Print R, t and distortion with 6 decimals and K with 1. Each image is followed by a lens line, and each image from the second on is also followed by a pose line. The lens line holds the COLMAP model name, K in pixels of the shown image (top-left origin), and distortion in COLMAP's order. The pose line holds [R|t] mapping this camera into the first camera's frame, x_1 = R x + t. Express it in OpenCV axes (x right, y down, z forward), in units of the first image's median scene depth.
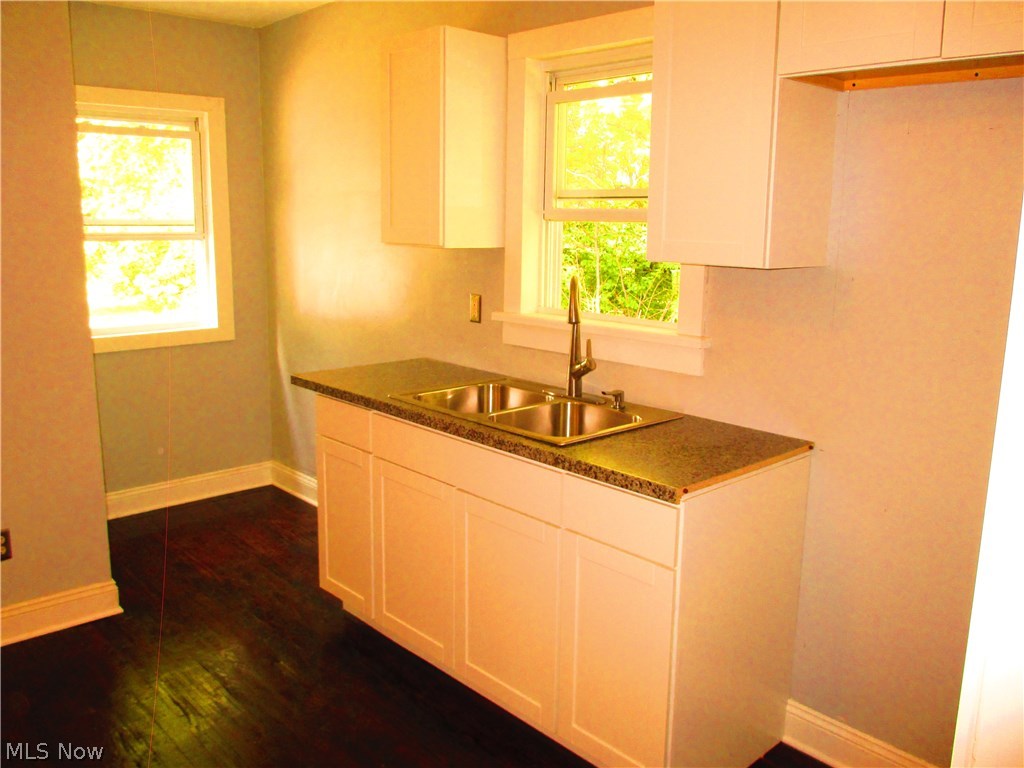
lens RADIAL K [[866.1, 0, 512.7], [0, 866.1, 381.7], [0, 0, 1]] dist [-0.020168, 0.026105]
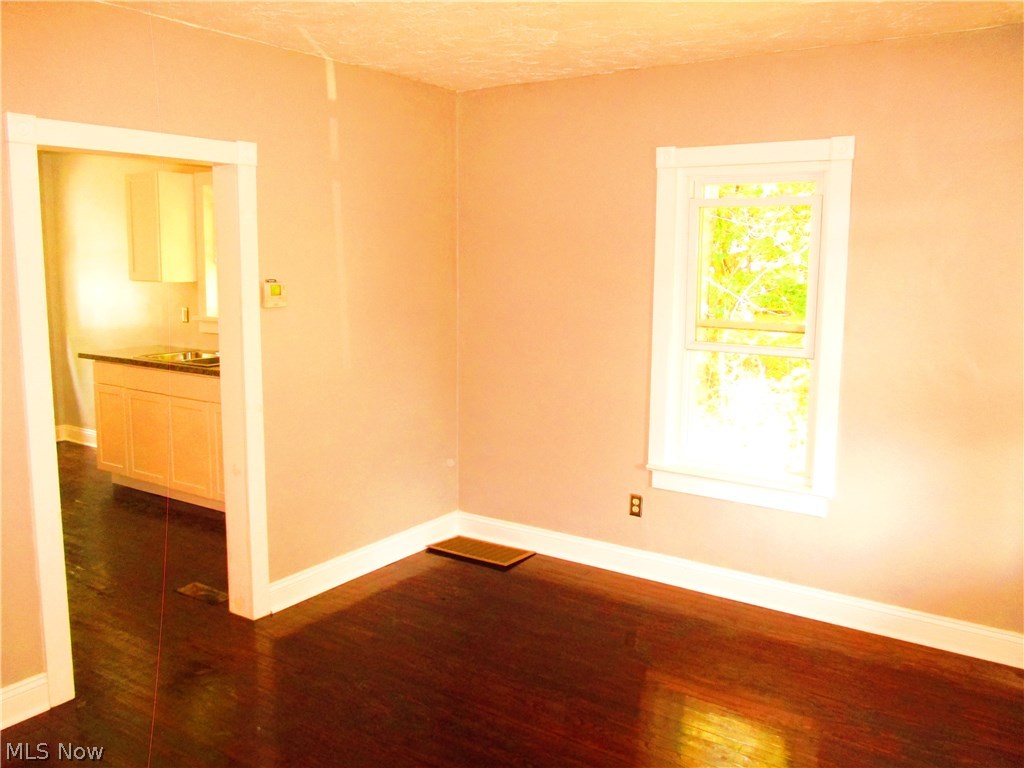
lens RADIAL K [[866.1, 0, 512.7], [0, 866.1, 379.3], [0, 0, 1]] dist [-0.020168, 0.026105]
pose [[0.975413, -0.032426, 0.217988, 0.239630], [0.042568, 0.998211, -0.041990, 0.165367], [-0.216237, 0.050237, 0.975048, -0.970962]]
